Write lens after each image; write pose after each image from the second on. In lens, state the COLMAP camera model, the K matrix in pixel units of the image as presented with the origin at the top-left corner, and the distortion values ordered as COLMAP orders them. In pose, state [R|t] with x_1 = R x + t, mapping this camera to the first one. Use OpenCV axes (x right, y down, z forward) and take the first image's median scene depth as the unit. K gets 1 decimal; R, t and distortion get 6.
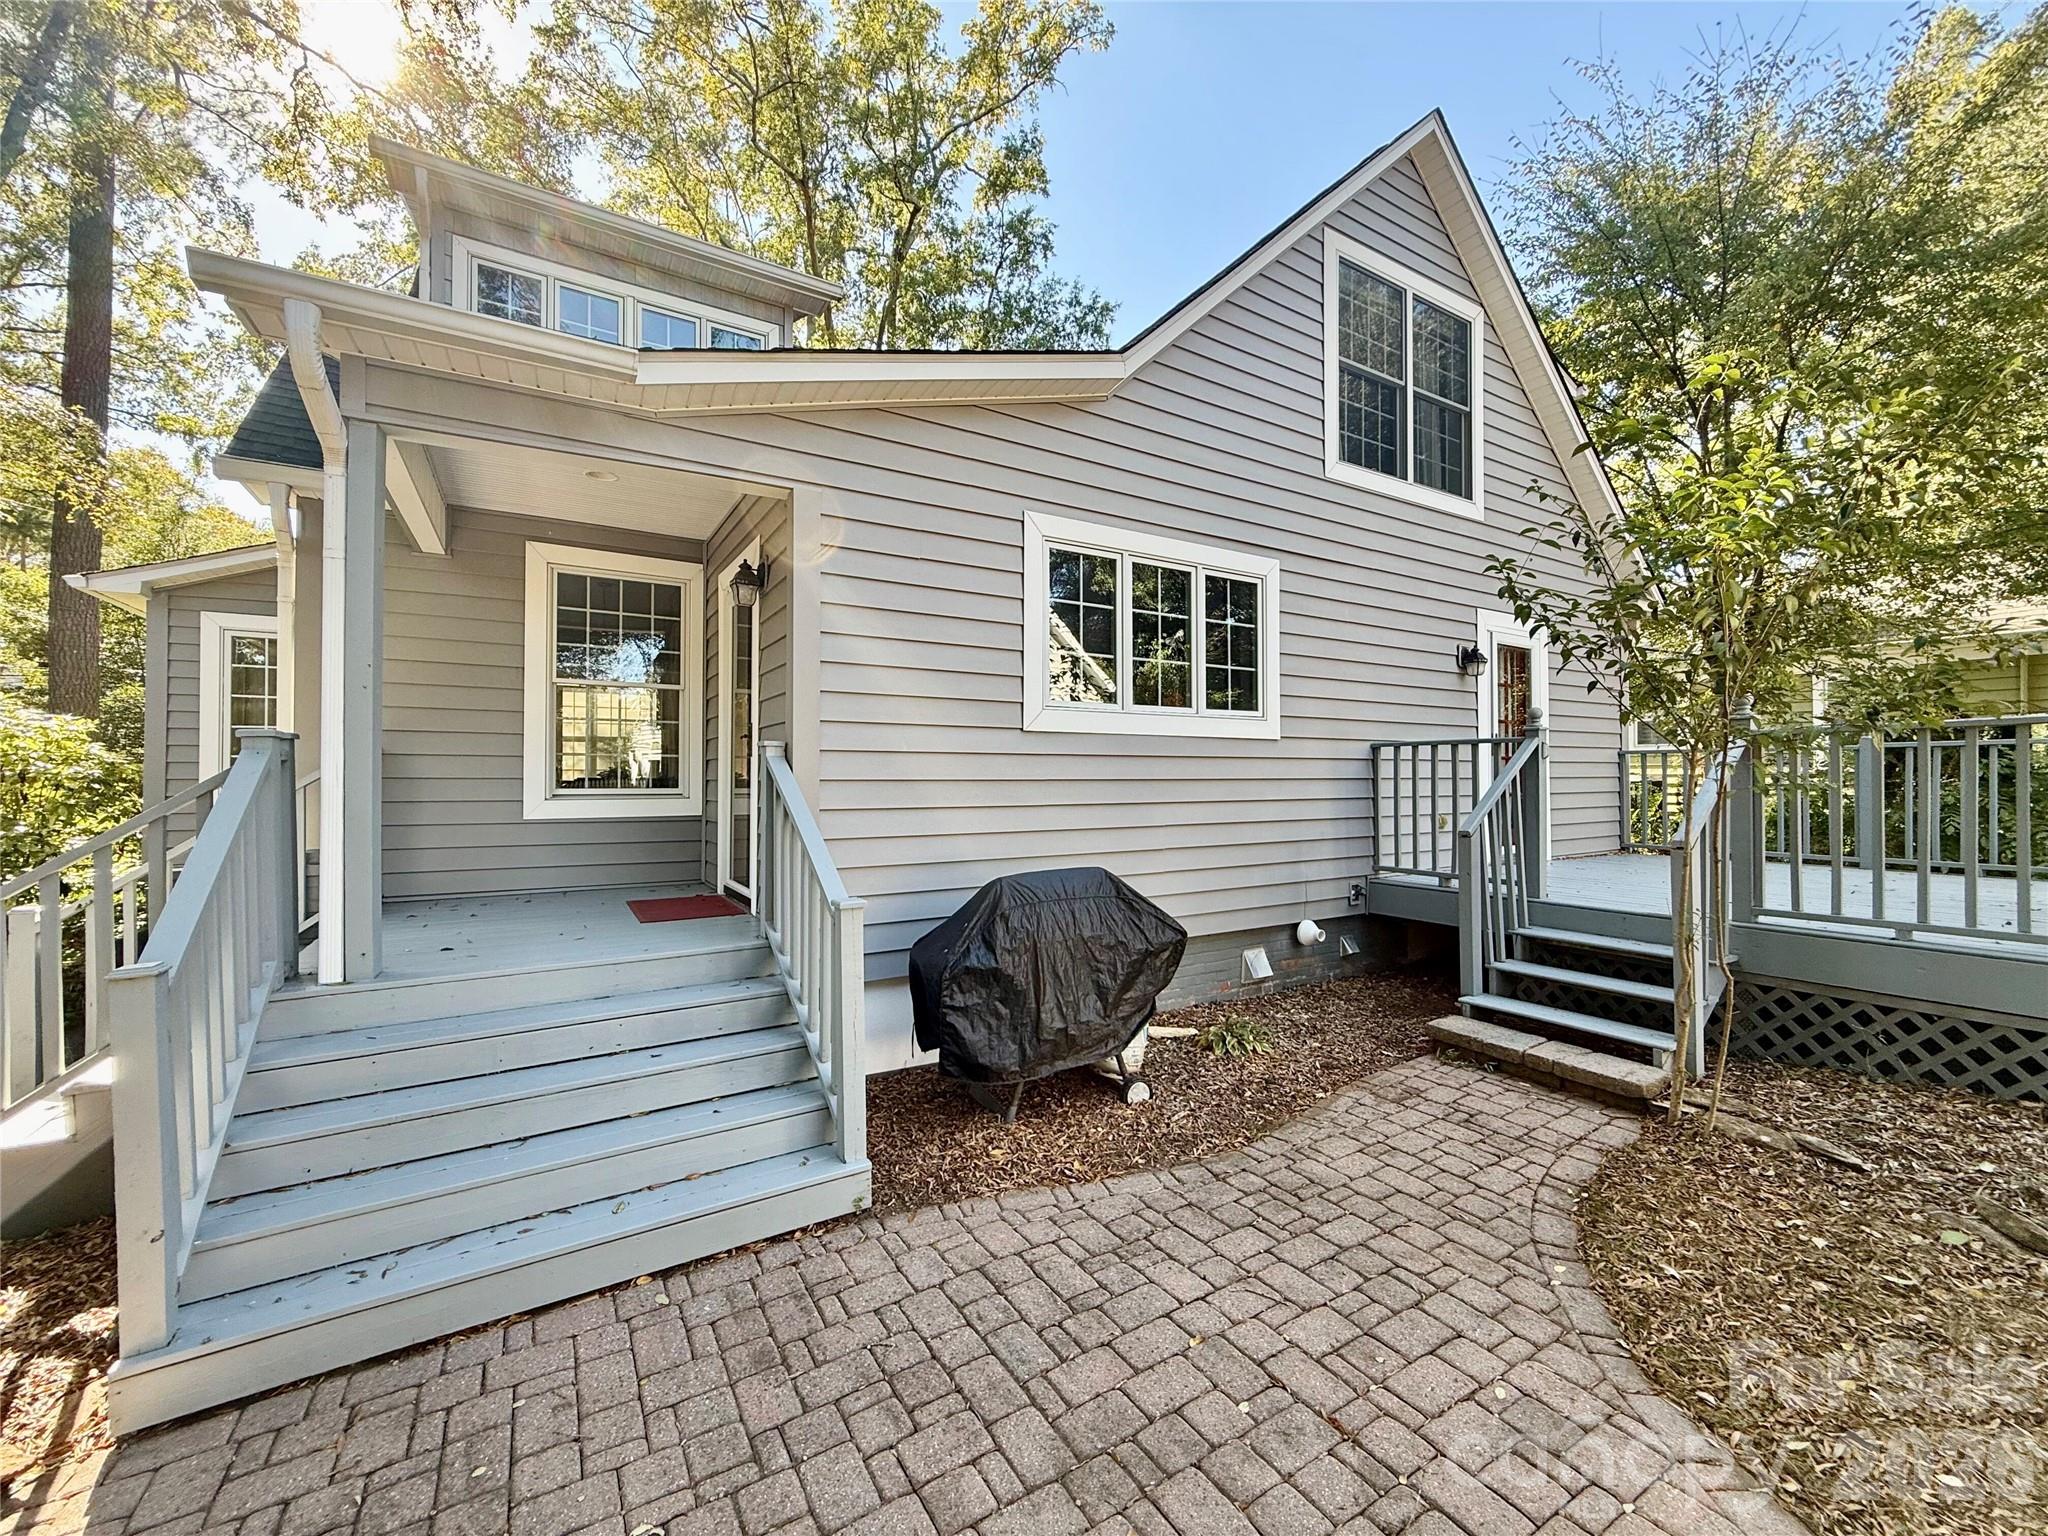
lens RADIAL K [[814.3, 0, 1030.1], [0, 814.3, 769.1], [0, 0, 1]] dist [-0.004737, -0.000361]
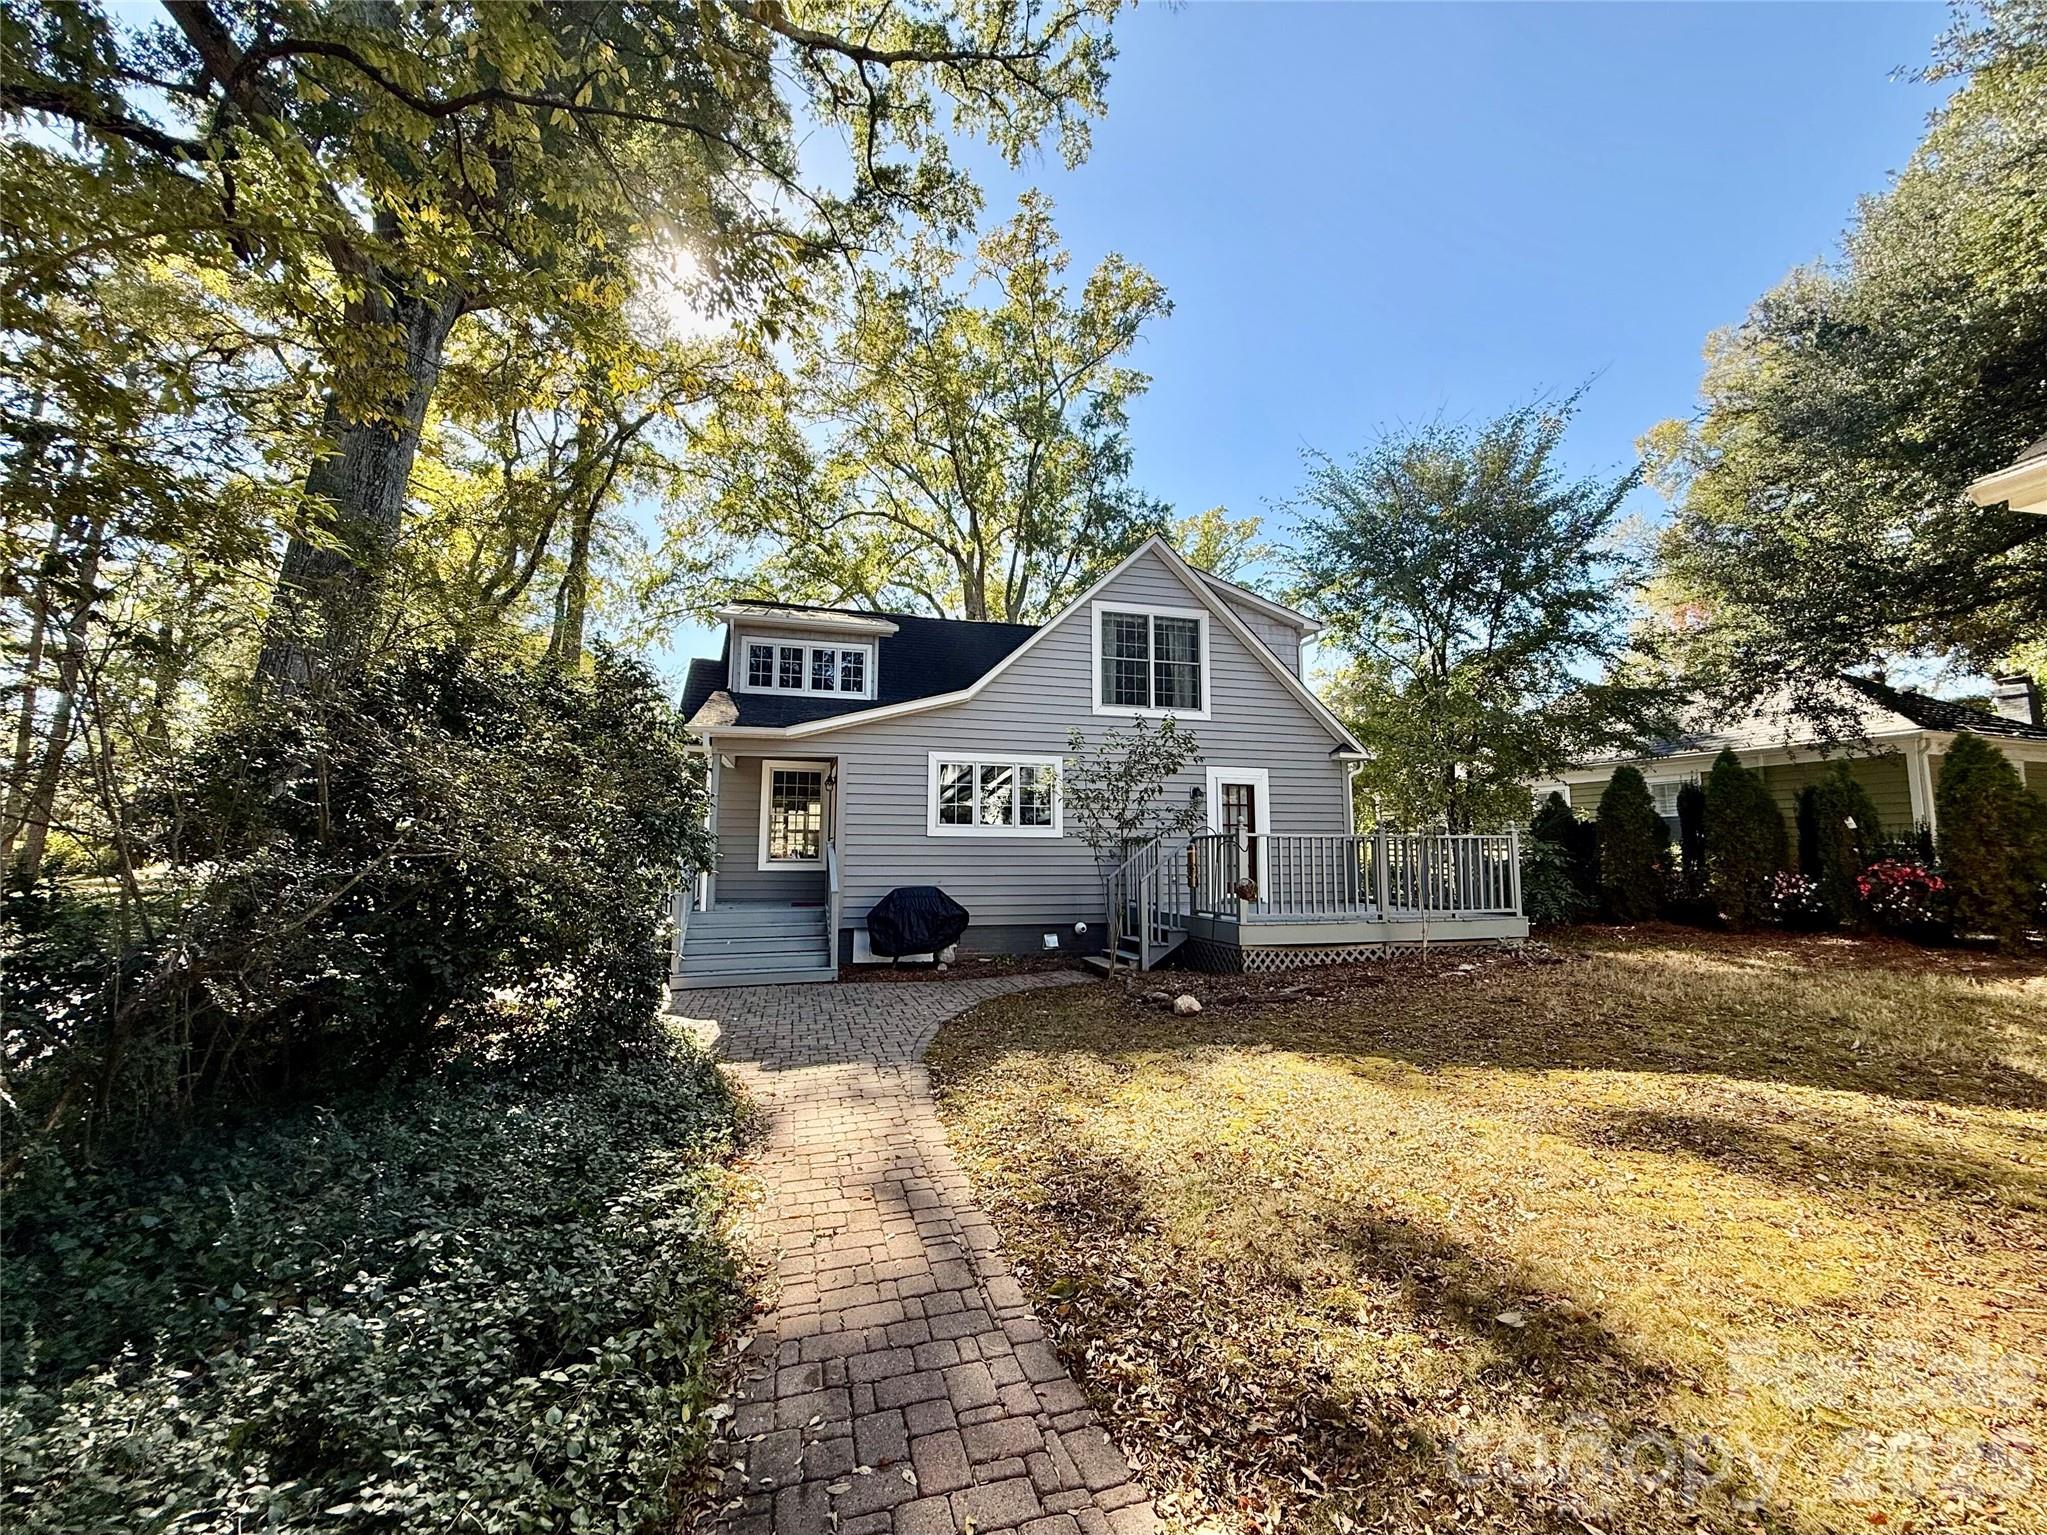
lens RADIAL K [[813.9, 0, 1028.7], [0, 813.9, 777.1], [0, 0, 1]] dist [-0.004737, -0.000361]
pose [[0.963385, -0.021560, -0.267253, 0.225861], [-0.001888, 0.996192, -0.087171, -0.002284], [0.268114, 0.084484, 0.959676, -0.318069]]
